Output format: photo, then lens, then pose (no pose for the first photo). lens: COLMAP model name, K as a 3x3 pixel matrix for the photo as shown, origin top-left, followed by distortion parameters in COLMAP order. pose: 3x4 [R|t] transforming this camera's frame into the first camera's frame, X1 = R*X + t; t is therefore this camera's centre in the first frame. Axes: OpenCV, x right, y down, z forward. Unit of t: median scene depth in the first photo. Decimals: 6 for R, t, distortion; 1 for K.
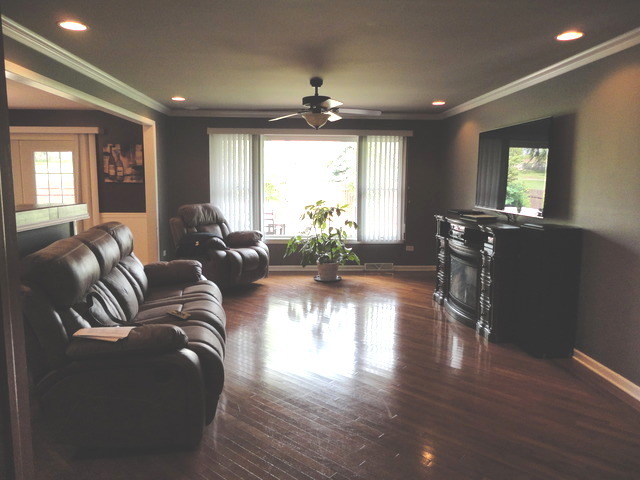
lens RADIAL K [[467.9, 0, 322.4], [0, 467.9, 230.8], [0, 0, 1]] dist [-0.002270, -0.002415]
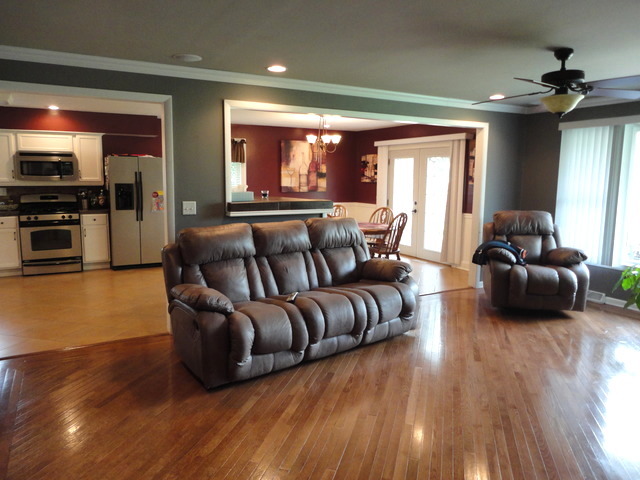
lens RADIAL K [[467.9, 0, 322.4], [0, 467.9, 230.8], [0, 0, 1]] dist [-0.002270, -0.002415]
pose [[0.449528, 0.104926, -0.887082, 0.339270], [-0.107380, 0.992223, 0.062948, -0.032042], [0.886788, 0.066958, 0.457300, 0.238447]]
